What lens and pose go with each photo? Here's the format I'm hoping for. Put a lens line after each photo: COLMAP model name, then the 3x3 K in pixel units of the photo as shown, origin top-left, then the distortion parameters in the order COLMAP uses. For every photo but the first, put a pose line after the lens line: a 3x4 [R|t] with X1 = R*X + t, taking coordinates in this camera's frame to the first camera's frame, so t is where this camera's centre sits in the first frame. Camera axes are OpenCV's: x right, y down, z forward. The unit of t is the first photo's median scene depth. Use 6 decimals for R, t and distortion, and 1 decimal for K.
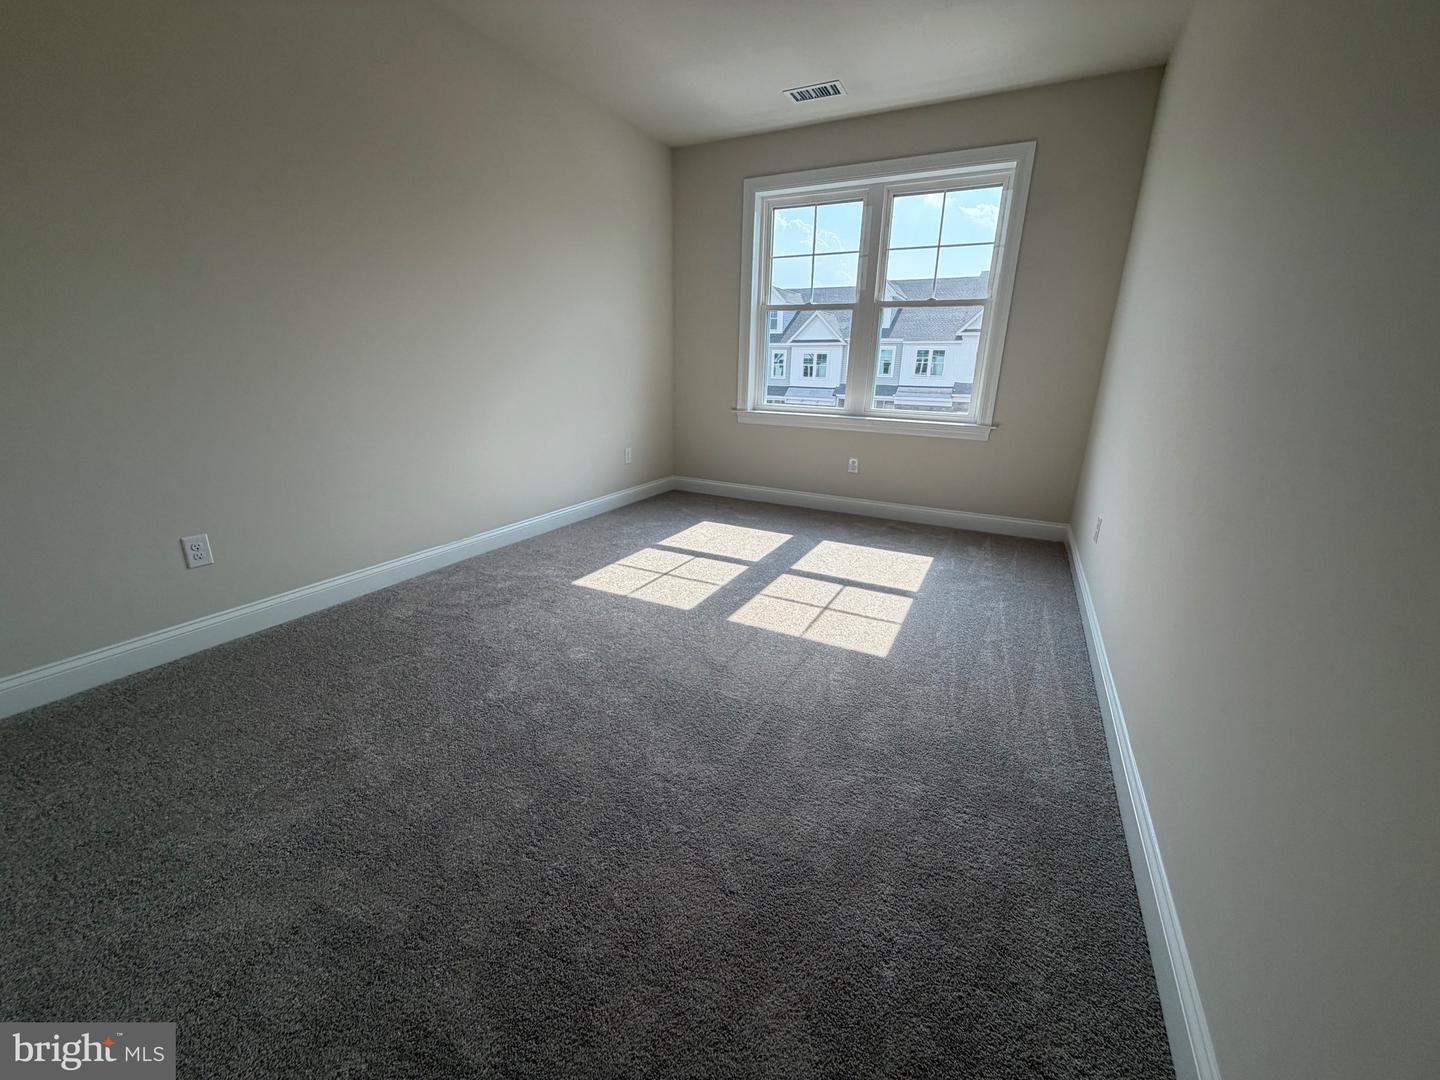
lens RADIAL K [[576.7, 0, 715.1], [0, 576.7, 541.0], [0, 0, 1]] dist [-0.007894, 0.001744]
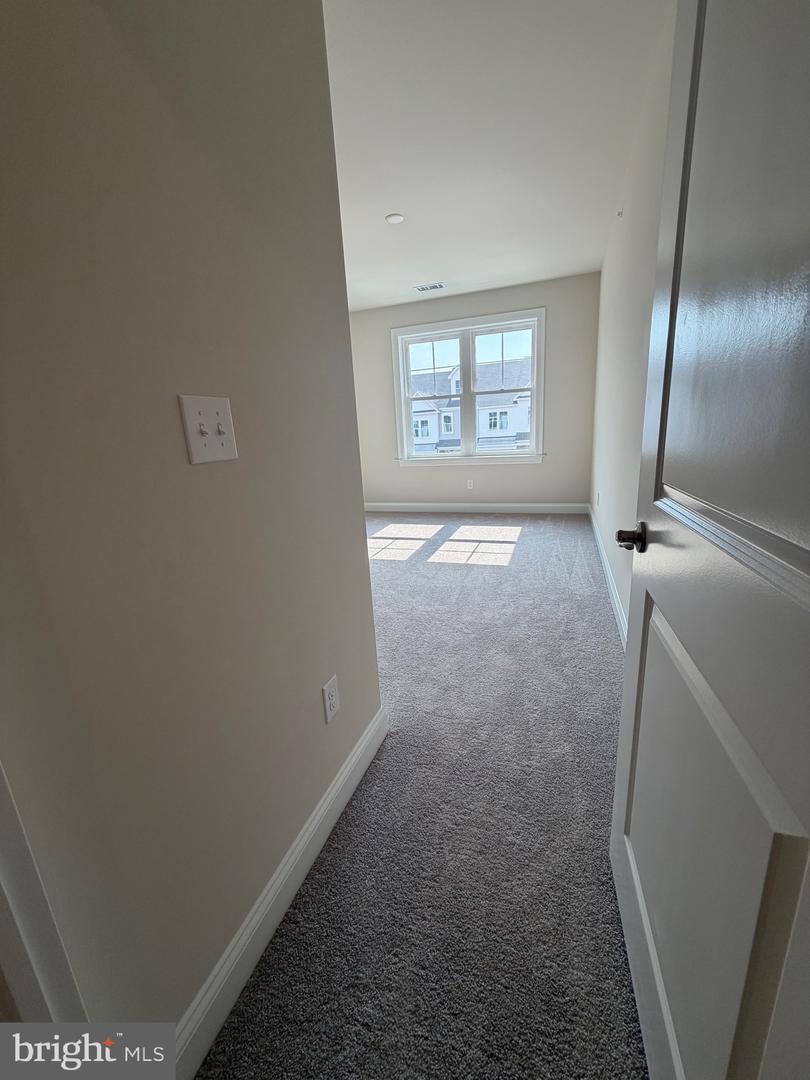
lens RADIAL K [[432.5, 0, 407.3], [0, 432.5, 539.2], [0, 0, 1]] dist [-0.007894, 0.001744]
pose [[0.986779, -0.108757, 0.120163, -0.128030], [0.114859, 0.992359, -0.045062, 0.073325], [-0.114344, 0.058268, 0.991731, -0.276694]]
